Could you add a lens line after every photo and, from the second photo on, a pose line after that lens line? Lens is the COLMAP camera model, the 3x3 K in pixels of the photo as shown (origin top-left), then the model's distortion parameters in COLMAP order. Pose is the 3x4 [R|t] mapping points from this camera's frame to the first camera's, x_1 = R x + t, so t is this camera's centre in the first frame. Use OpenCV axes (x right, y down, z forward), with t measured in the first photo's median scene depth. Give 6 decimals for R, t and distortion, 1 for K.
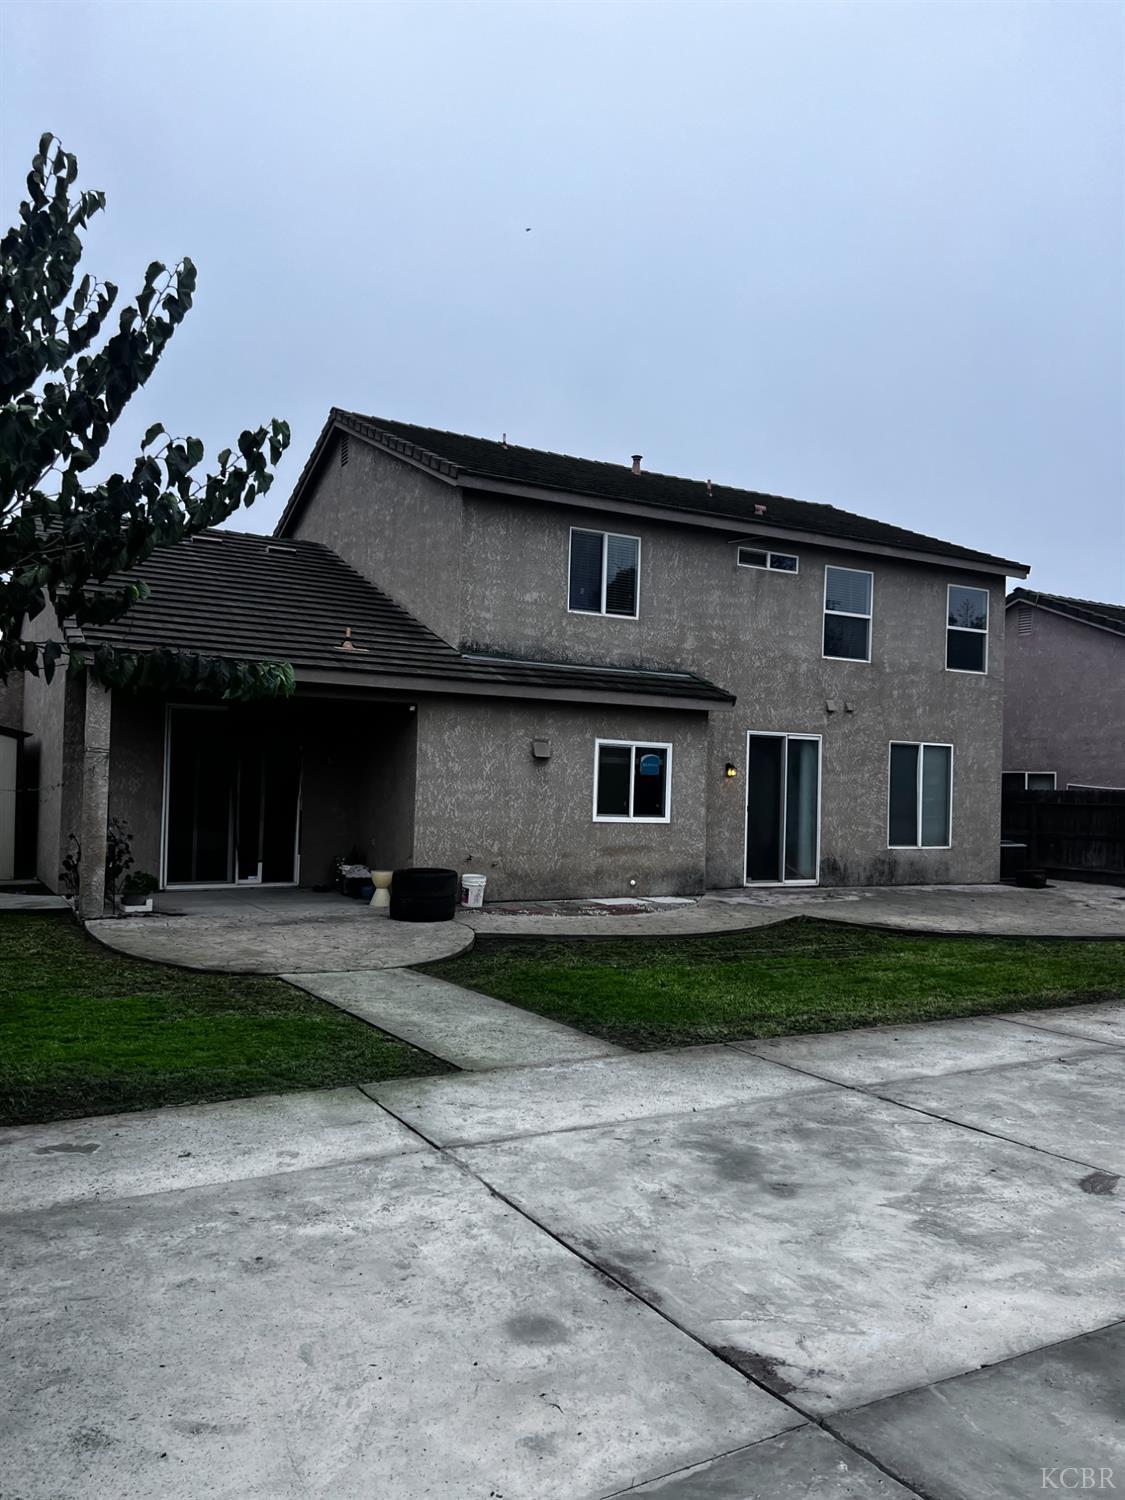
lens RADIAL K [[1125.0, 0, 563.5], [0, 1125.0, 750.3], [0, 0, 1]] dist [-0.003363, -0.004155]
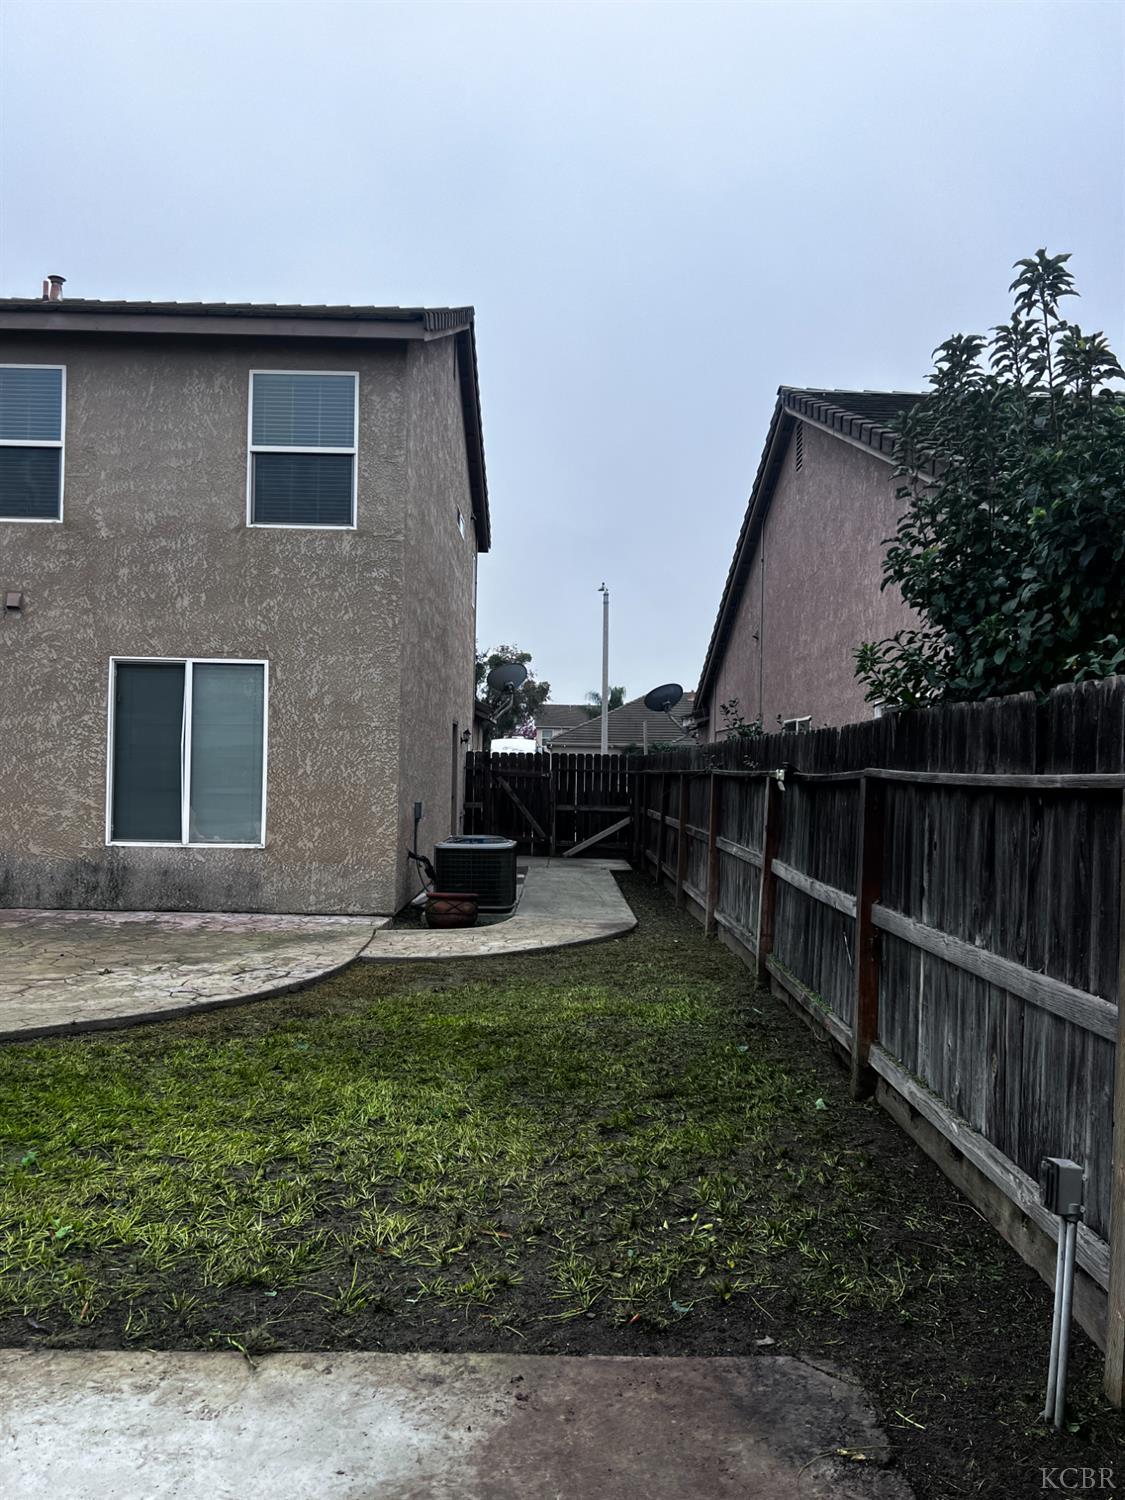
lens RADIAL K [[1125.0, 0, 563.7], [0, 1125.0, 753.4], [0, 0, 1]] dist [-0.003363, -0.004155]
pose [[0.888493, -0.015324, -0.458635, 0.744721], [0.018804, 0.999819, 0.003022, 0.042551], [0.458505, -0.011309, 0.888620, 0.587847]]
